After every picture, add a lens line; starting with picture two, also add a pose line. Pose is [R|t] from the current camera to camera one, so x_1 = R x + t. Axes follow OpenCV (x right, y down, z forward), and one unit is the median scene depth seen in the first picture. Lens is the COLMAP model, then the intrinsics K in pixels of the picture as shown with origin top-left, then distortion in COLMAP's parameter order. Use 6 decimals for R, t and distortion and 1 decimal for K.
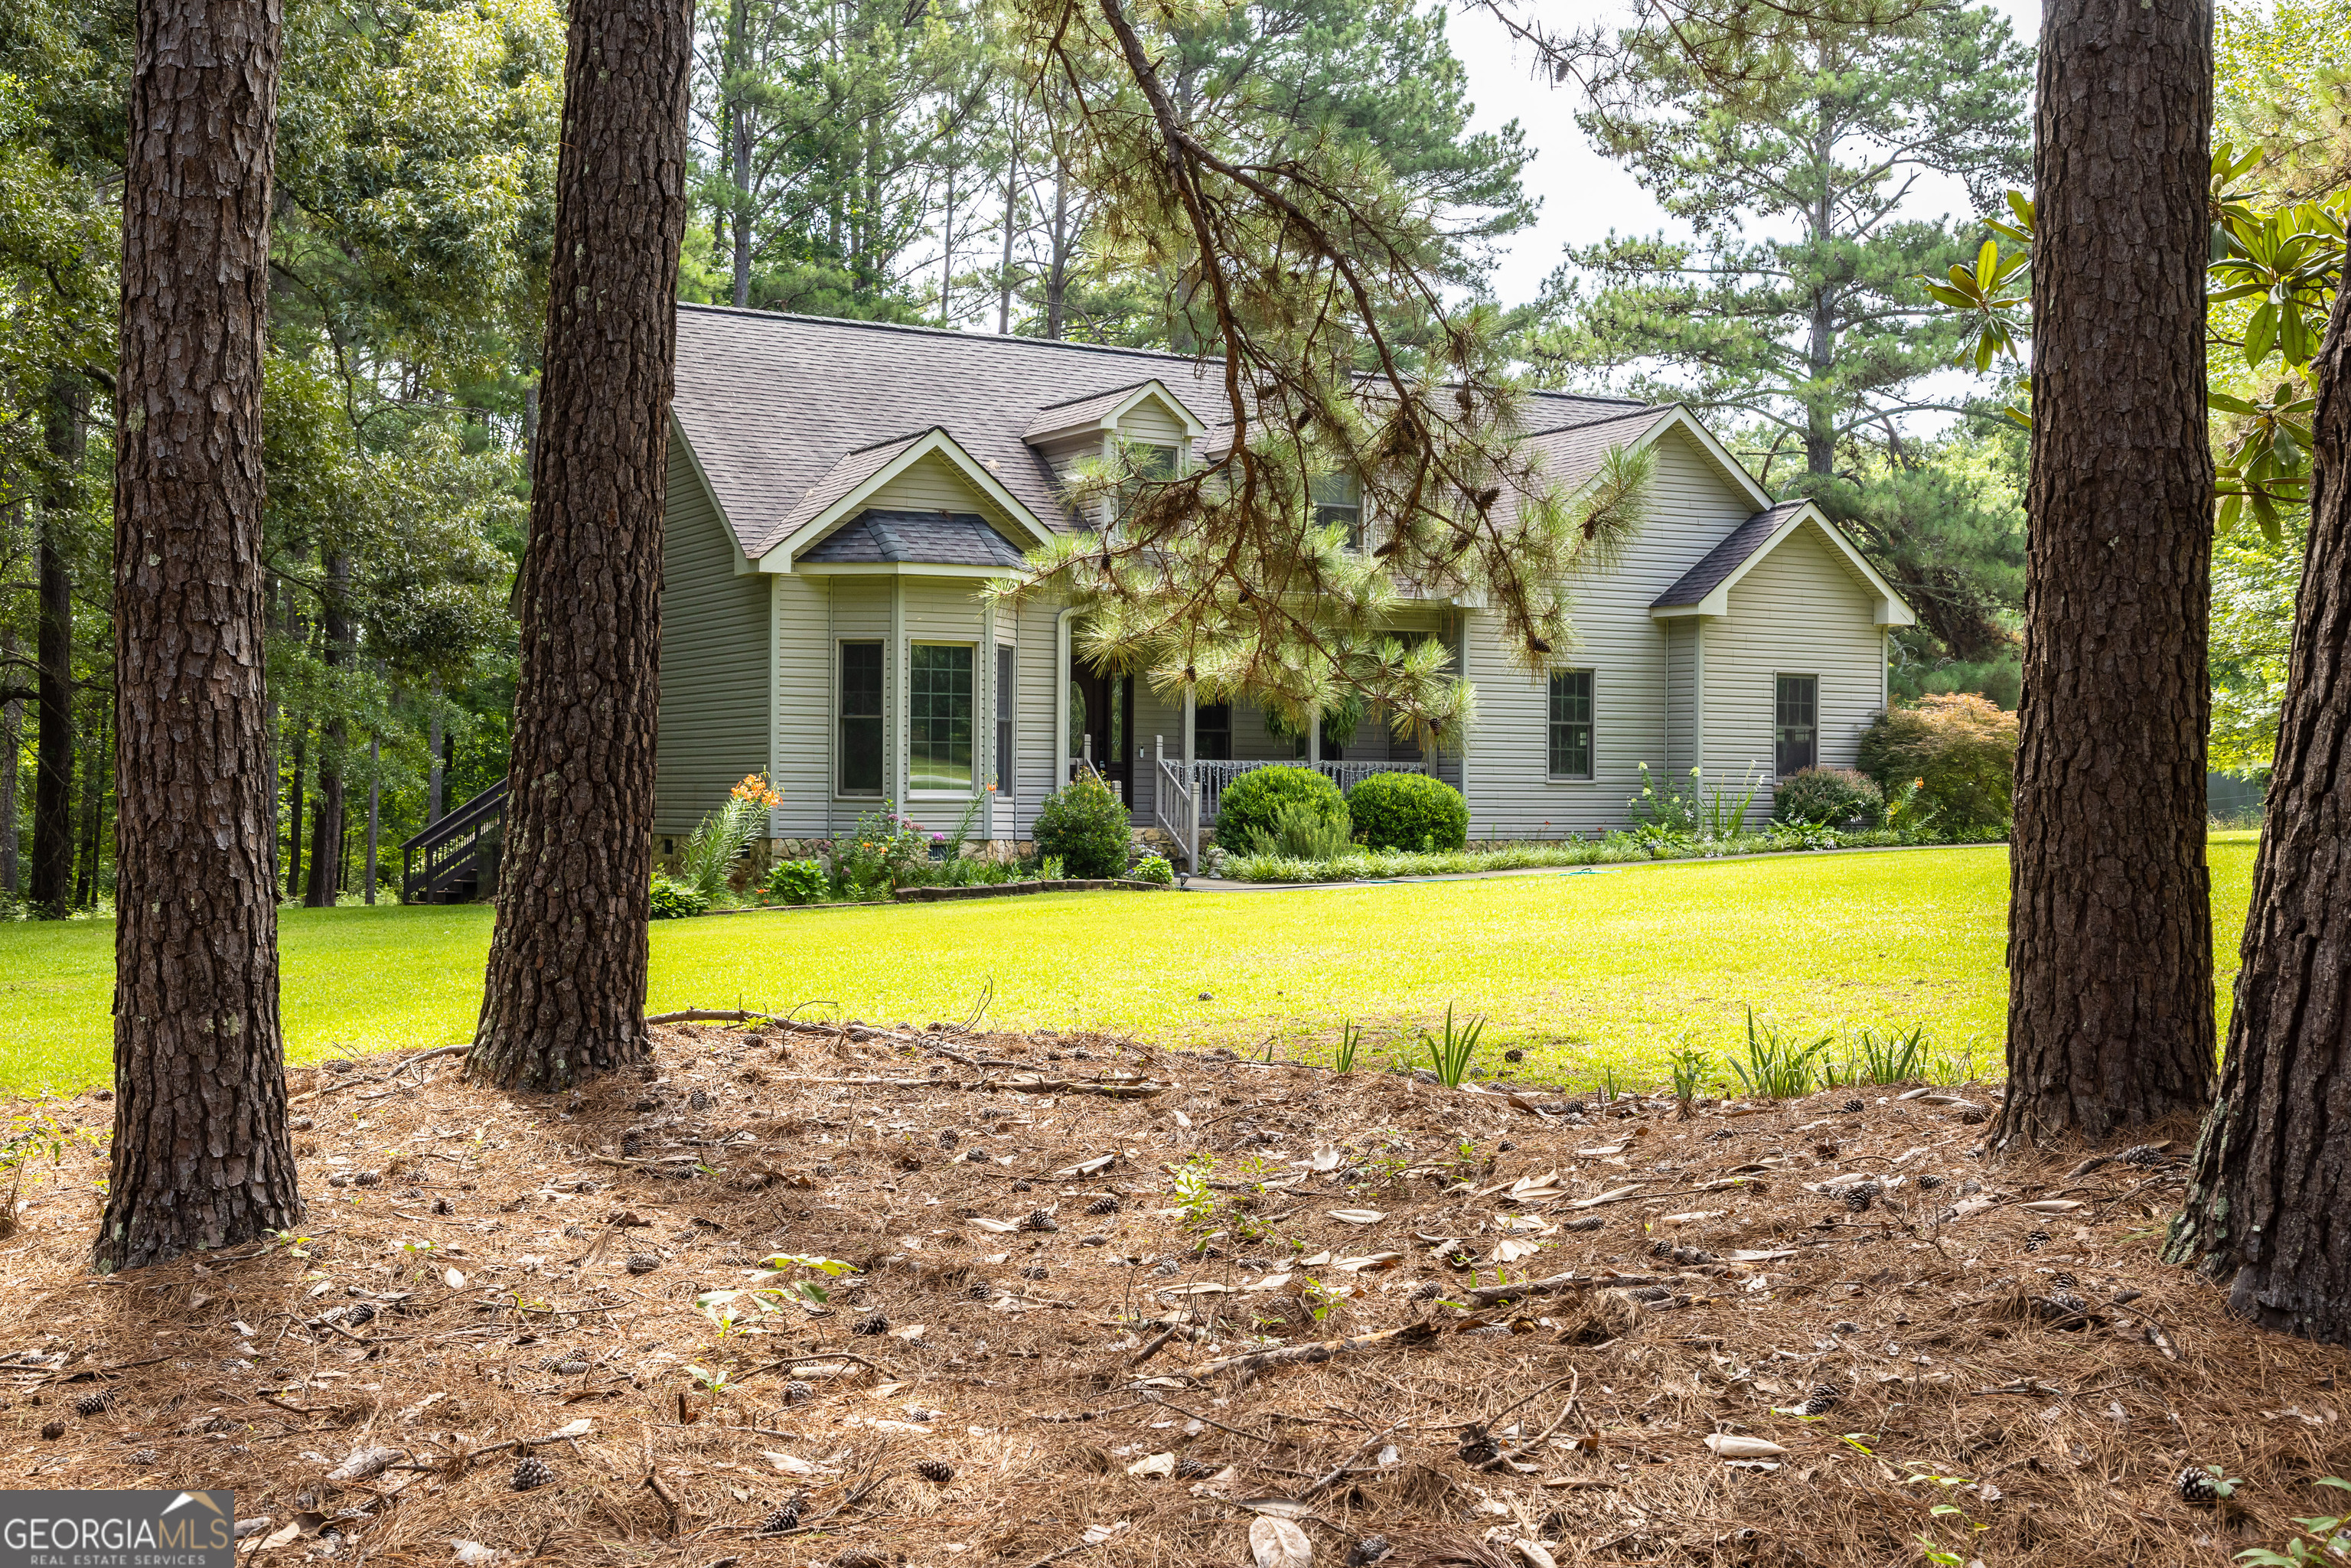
lens RADIAL K [[2810.2, 0, 1175.5], [0, 2810.2, 784.0], [0, 0, 1]] dist [-0.011346, -0.004858]
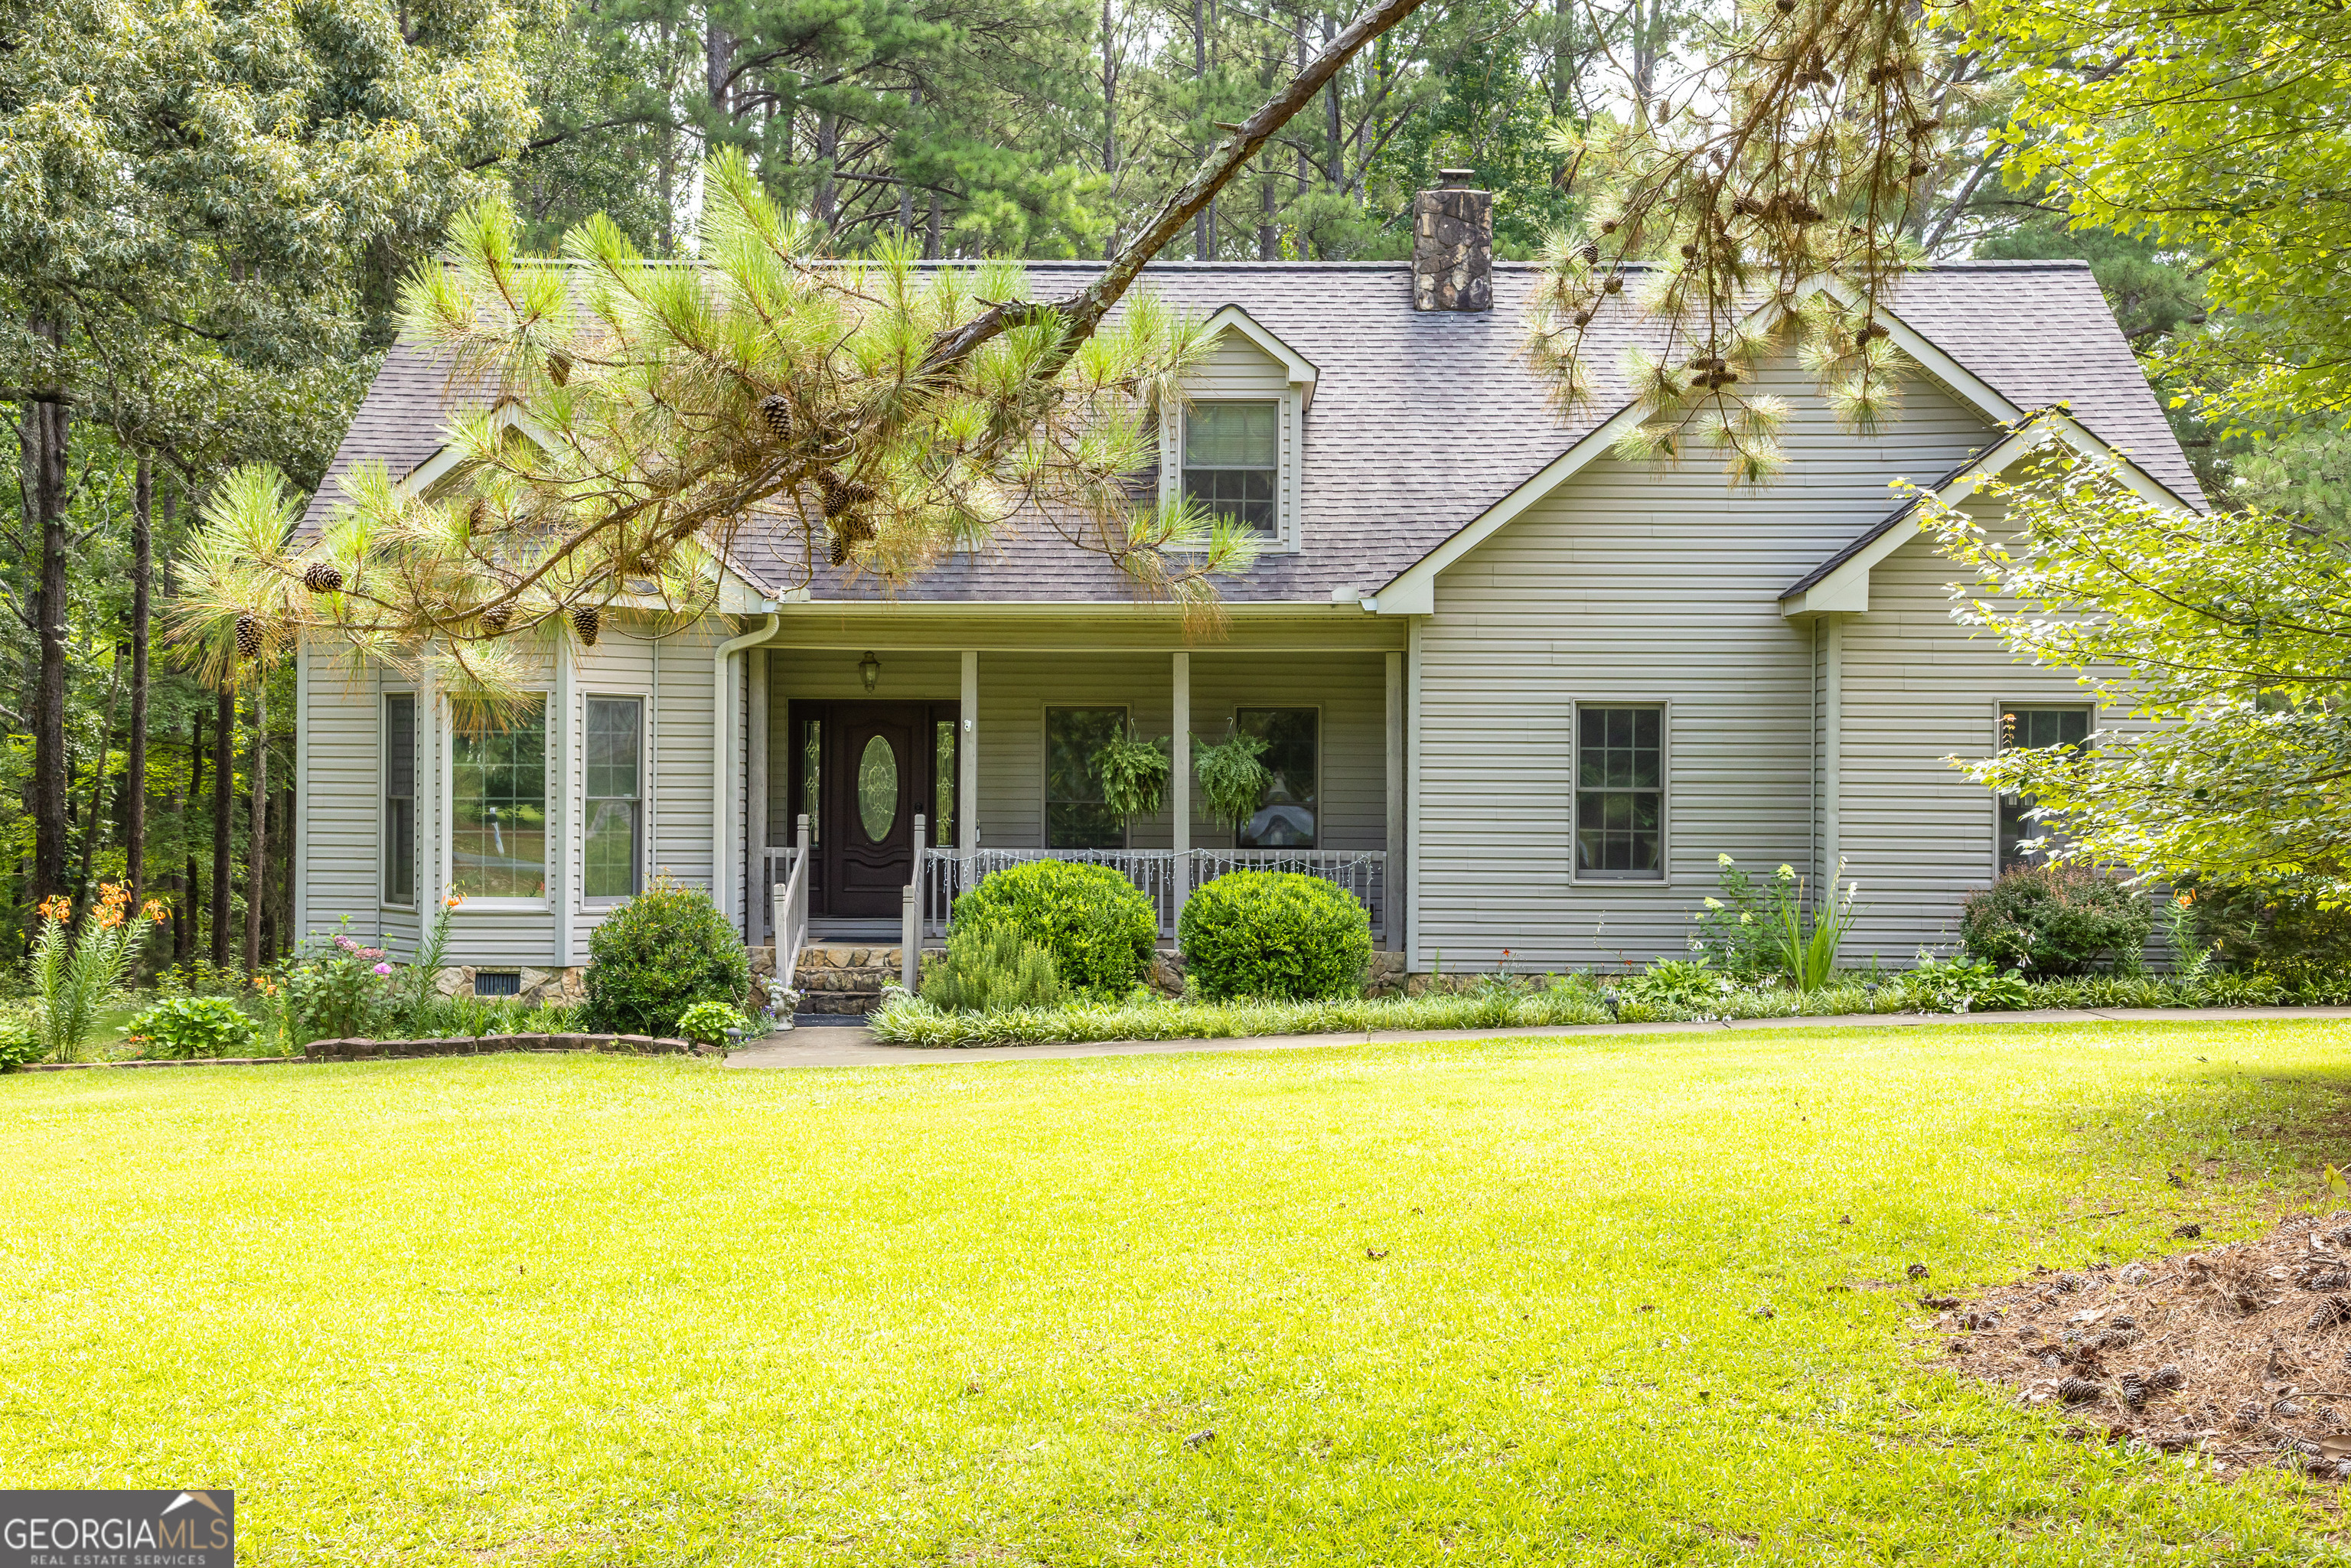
lens RADIAL K [[2766.3, 0, 1175.5], [0, 2766.3, 784.0], [0, 0, 1]] dist [0.032809, -0.014211]
pose [[0.849973, -0.001048, -0.526825, 0.400456], [0.001952, 0.999997, 0.001159, -0.024963], [0.526822, -0.002014, 0.849973, 0.437593]]
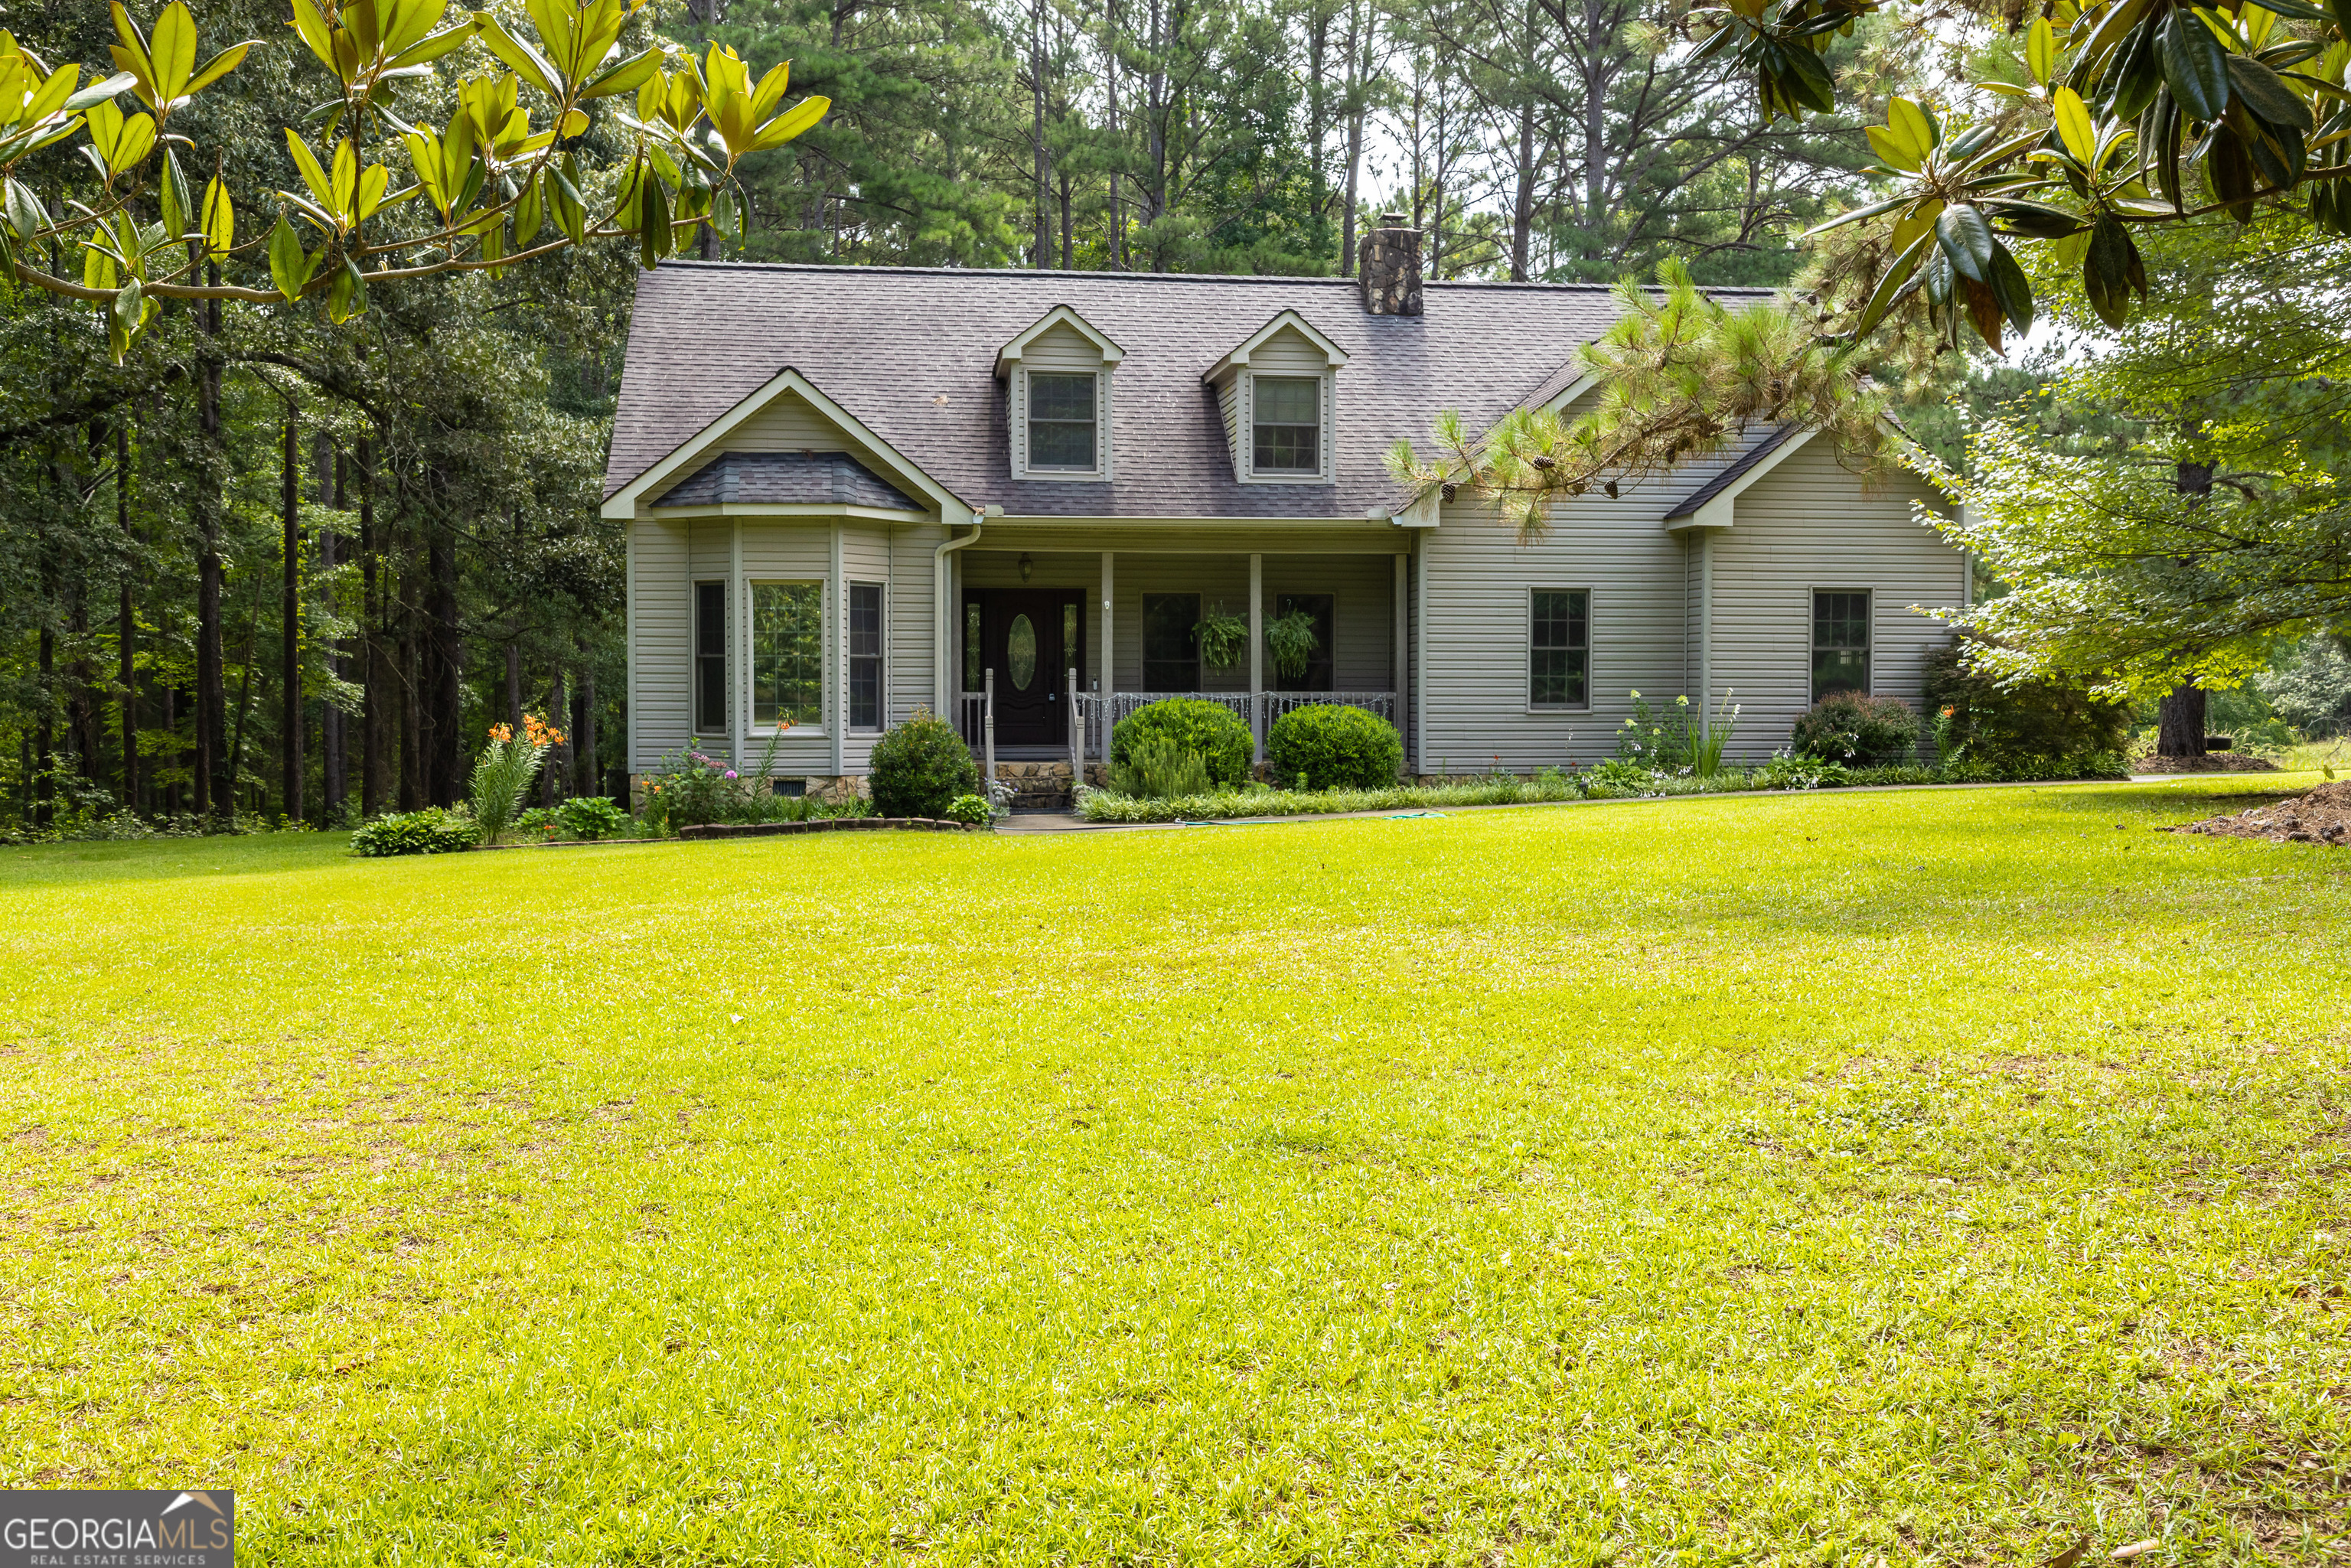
lens RADIAL K [[2348.2, 0, 1175.5], [0, 2348.2, 784.0], [0, 0, 1]] dist [0.010546, -0.195569]
pose [[0.920990, 0.007740, -0.389509, 0.340326], [0.007493, 0.999266, 0.037574, -0.007267], [0.389514, -0.037524, 0.920256, 0.247130]]
